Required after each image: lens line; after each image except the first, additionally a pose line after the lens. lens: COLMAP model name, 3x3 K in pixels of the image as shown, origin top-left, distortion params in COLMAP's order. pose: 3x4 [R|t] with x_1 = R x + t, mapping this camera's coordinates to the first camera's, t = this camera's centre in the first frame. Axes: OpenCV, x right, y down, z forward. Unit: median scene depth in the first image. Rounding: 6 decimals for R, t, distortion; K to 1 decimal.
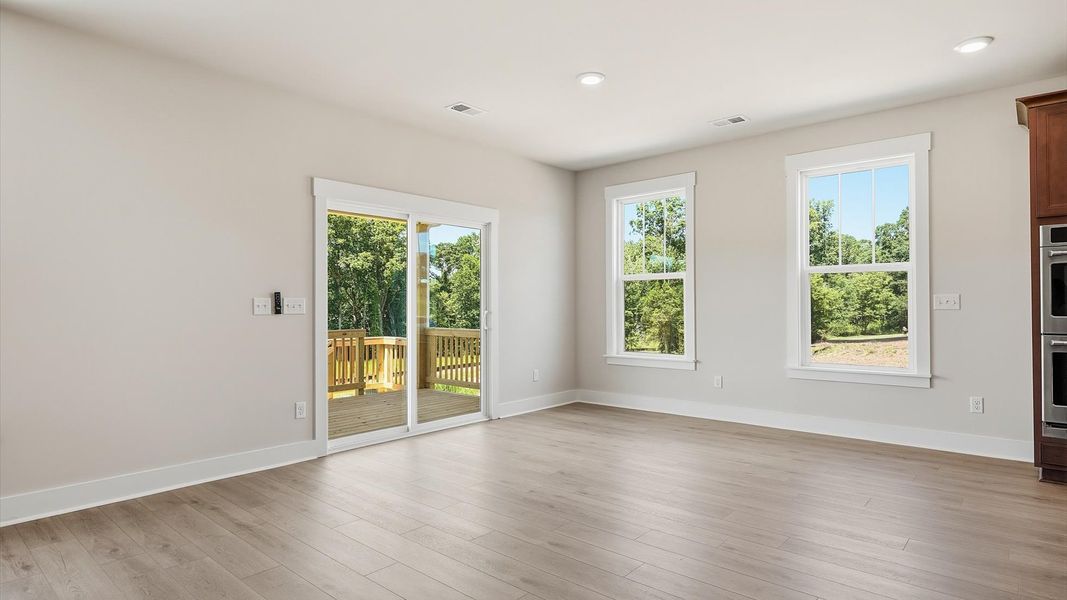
lens RADIAL K [[570.6, 0, 533.5], [0, 570.6, 300.0], [0, 0, 1]] dist [0.044567, -0.000190]
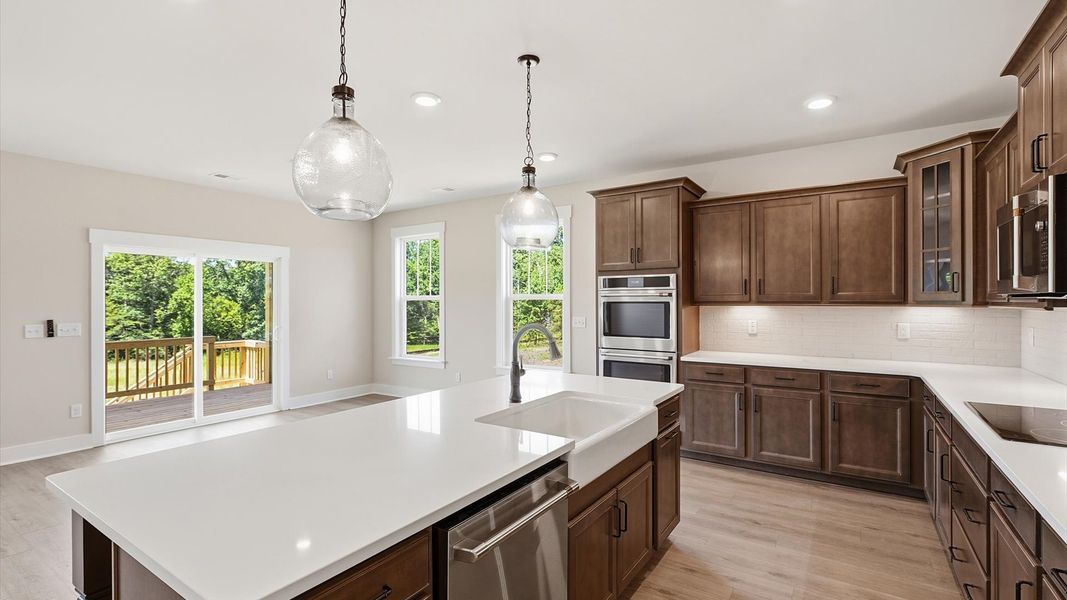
lens RADIAL K [[481.4, 0, 533.5], [0, 481.4, 300.0], [0, 0, 1]] dist [0.000380, 0.000109]
pose [[0.992197, 0.000051, 0.124683, 0.259118], [-0.000987, 0.999972, 0.007452, -0.035615], [-0.124679, -0.007517, 0.992169, -0.103815]]
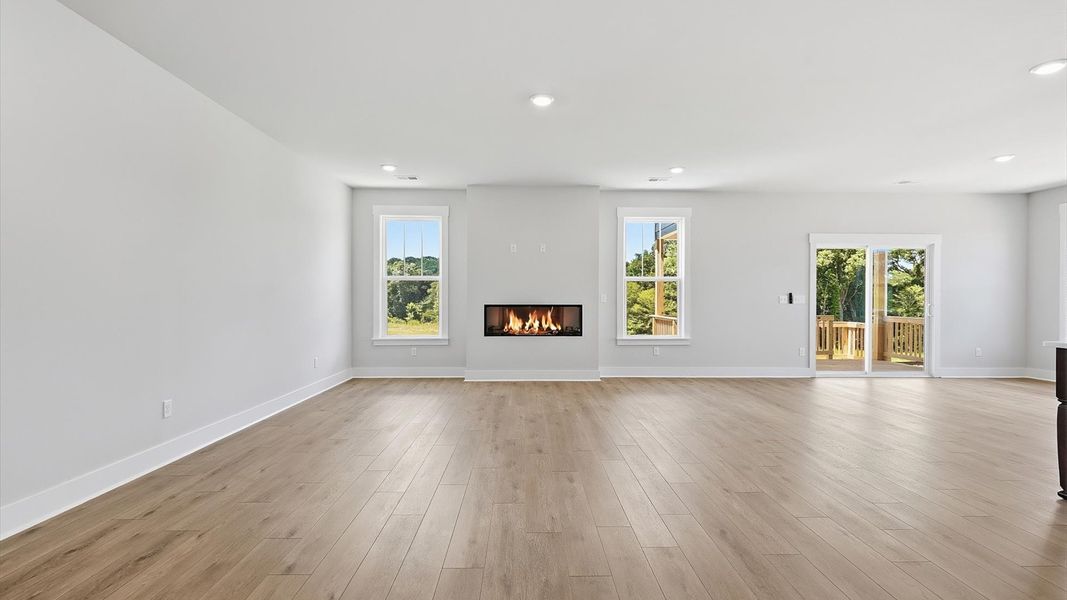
lens RADIAL K [[481.4, 0, 533.5], [0, 481.4, 300.0], [0, 0, 1]] dist [0.000380, 0.000109]
pose [[0.675580, 0.008951, -0.737232, 0.105972], [0.000429, 0.999921, 0.012533, -0.005269], [0.737287, -0.008784, 0.675523, -0.440457]]
